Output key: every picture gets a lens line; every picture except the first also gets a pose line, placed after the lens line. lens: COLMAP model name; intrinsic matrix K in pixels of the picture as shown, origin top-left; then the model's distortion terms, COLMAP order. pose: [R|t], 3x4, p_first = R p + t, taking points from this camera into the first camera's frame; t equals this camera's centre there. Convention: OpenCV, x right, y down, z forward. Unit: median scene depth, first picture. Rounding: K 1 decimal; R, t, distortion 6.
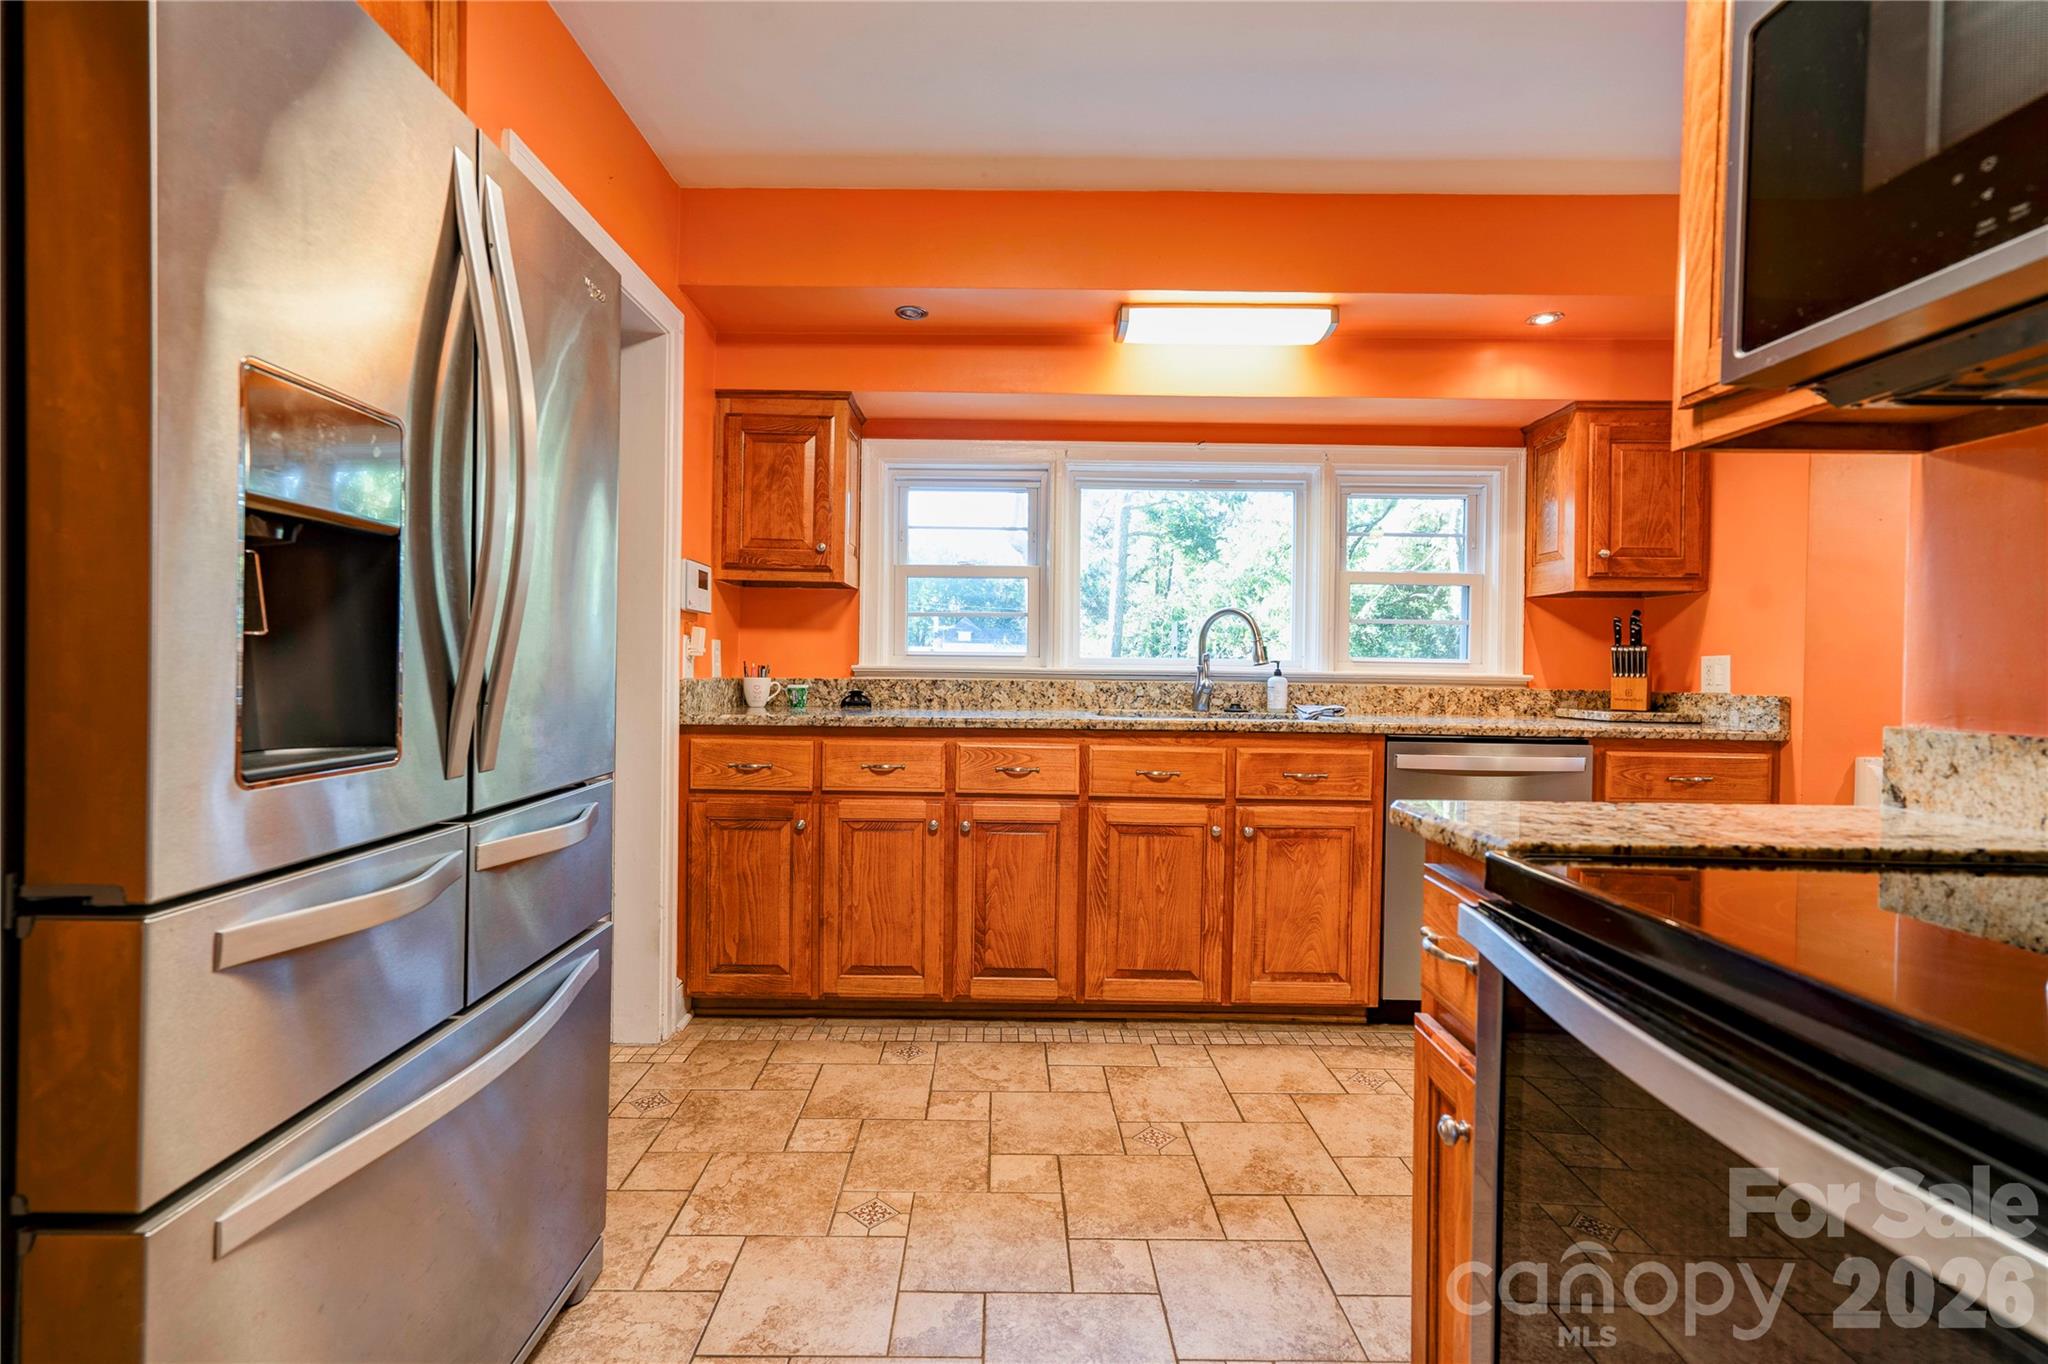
lens RADIAL K [[930.8, 0, 1016.9], [0, 930.8, 676.8], [0, 0, 1]] dist [-0.017049, 0.025466]
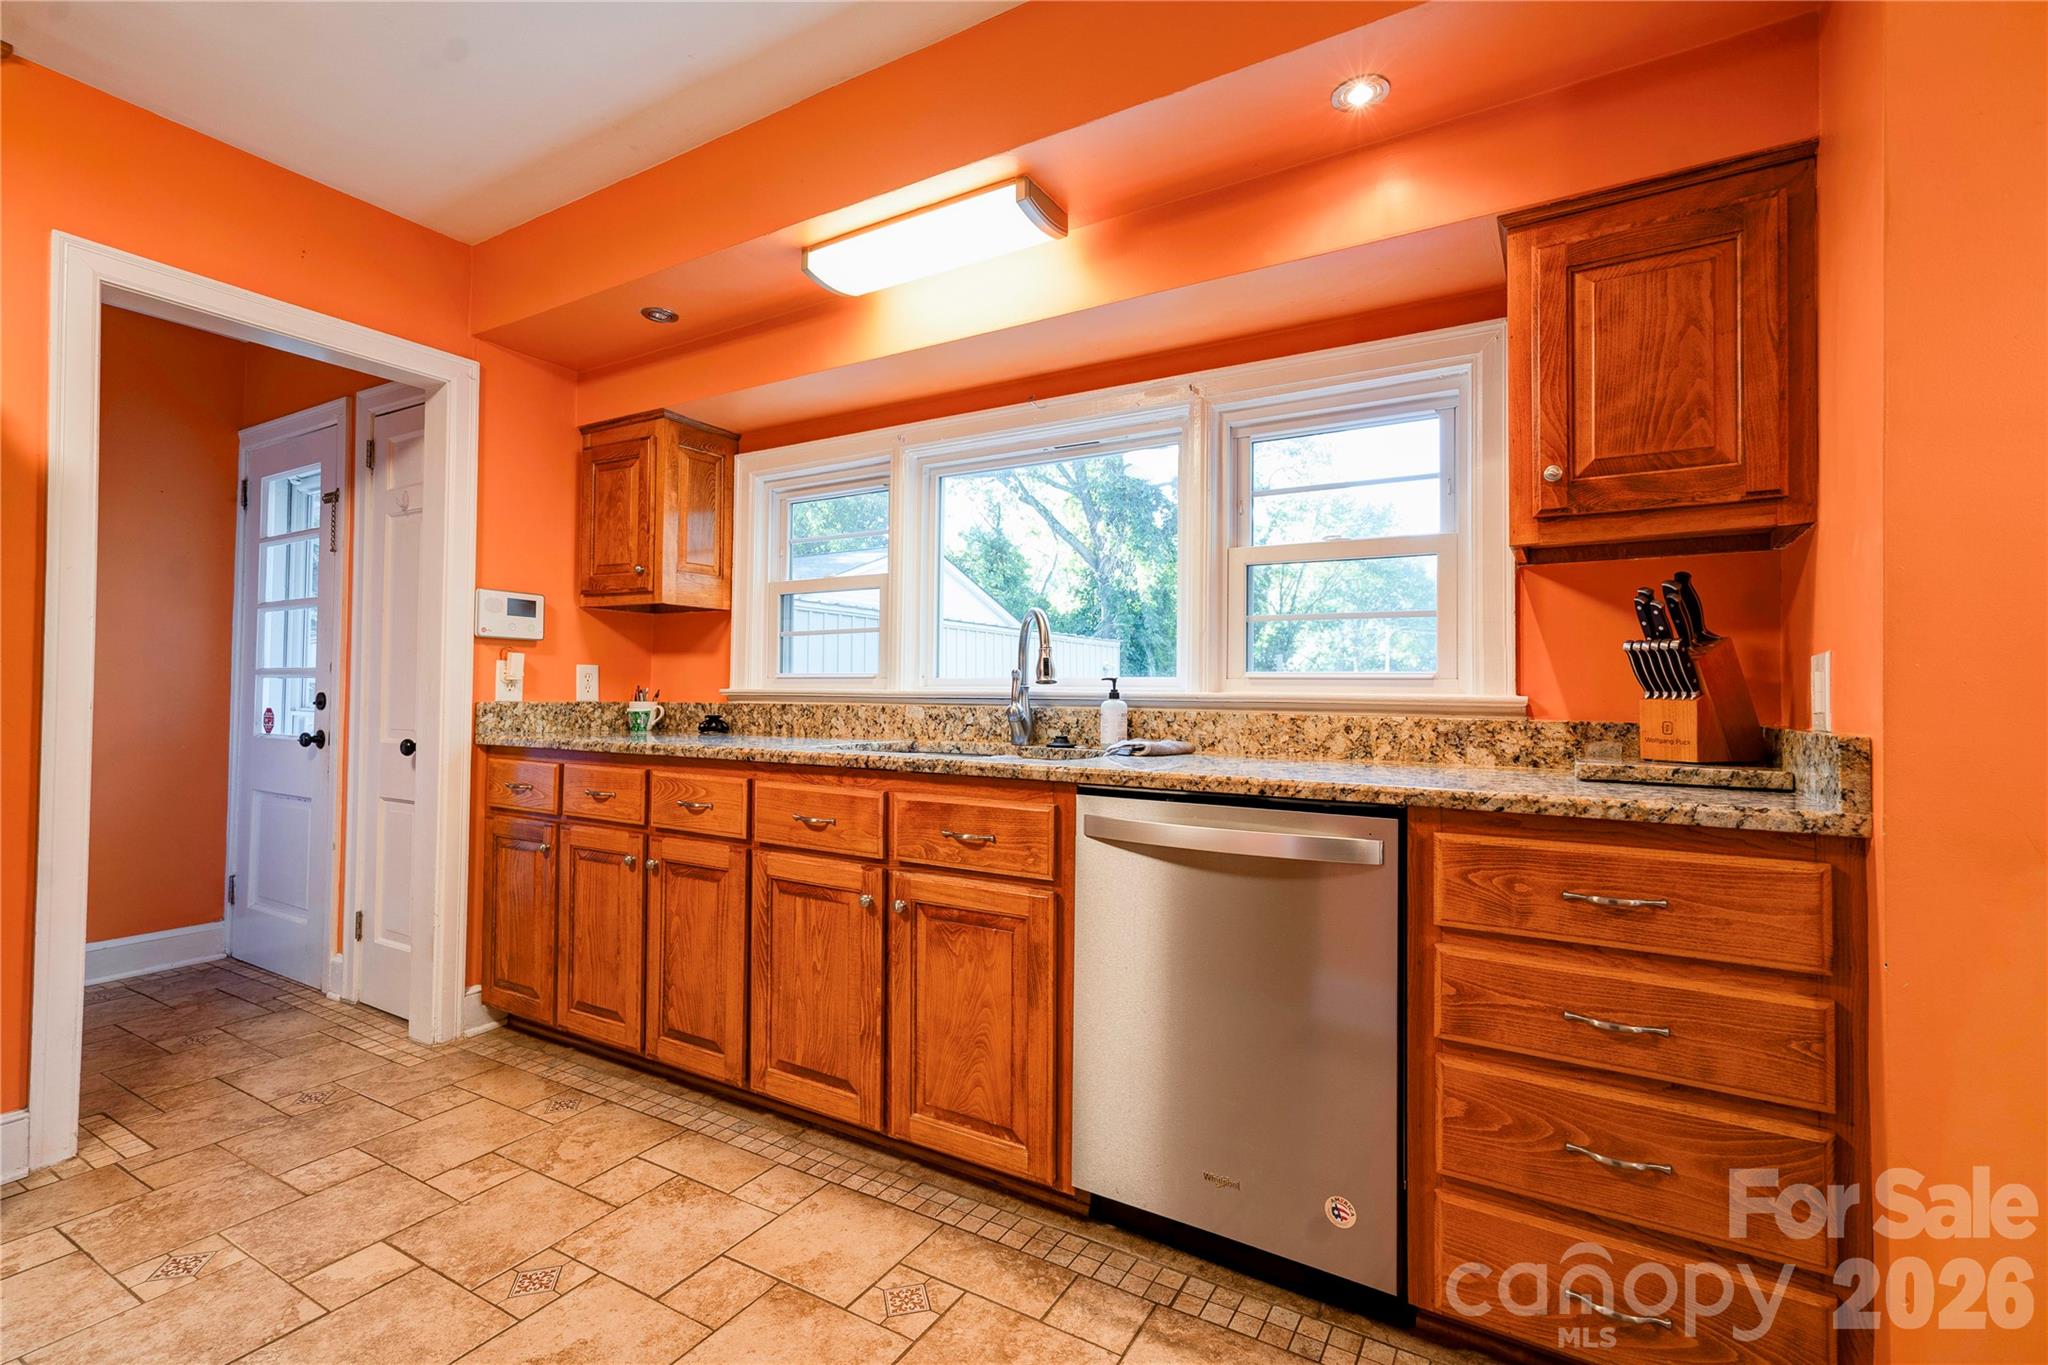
lens RADIAL K [[930.8, 0, 1016.9], [0, 930.8, 677.3], [0, 0, 1]] dist [-0.017049, 0.025466]
pose [[0.856392, -0.014750, -0.516116, 0.708156], [-0.003469, 0.999405, -0.034318, 0.008951], [0.516315, 0.031180, 0.855831, 0.404074]]
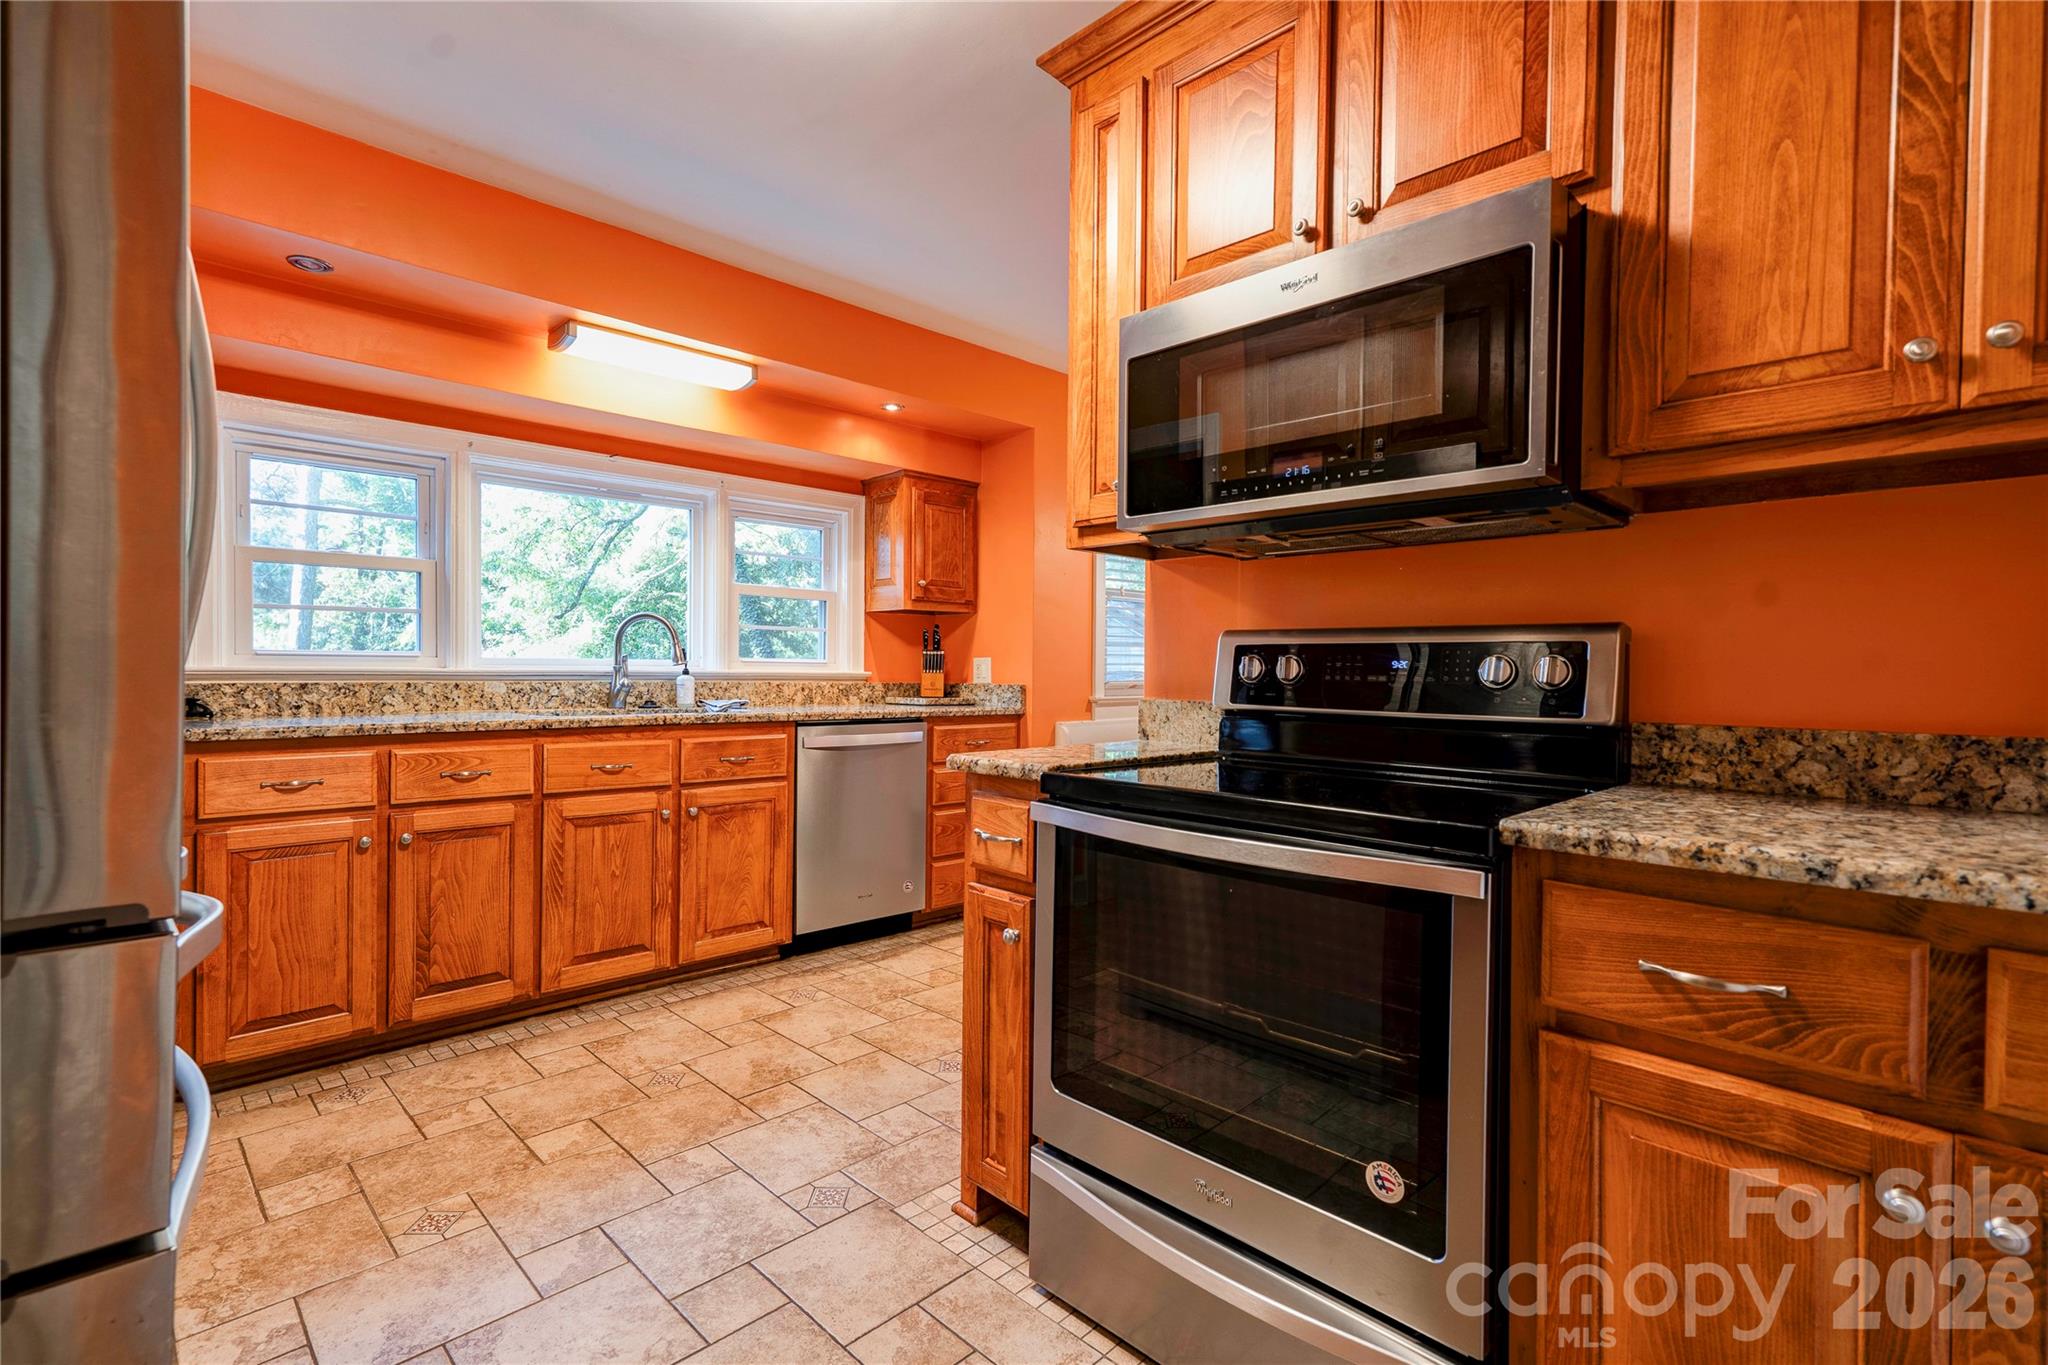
lens RADIAL K [[936.7, 0, 997.4], [0, 936.7, 677.9], [0, 0, 1]] dist [-0.005843, 0.013103]
pose [[0.726129, -0.012575, 0.687444, -0.266495], [0.008710, 0.999921, 0.009091, -0.004790], [-0.687504, -0.000614, 0.726181, -0.092939]]
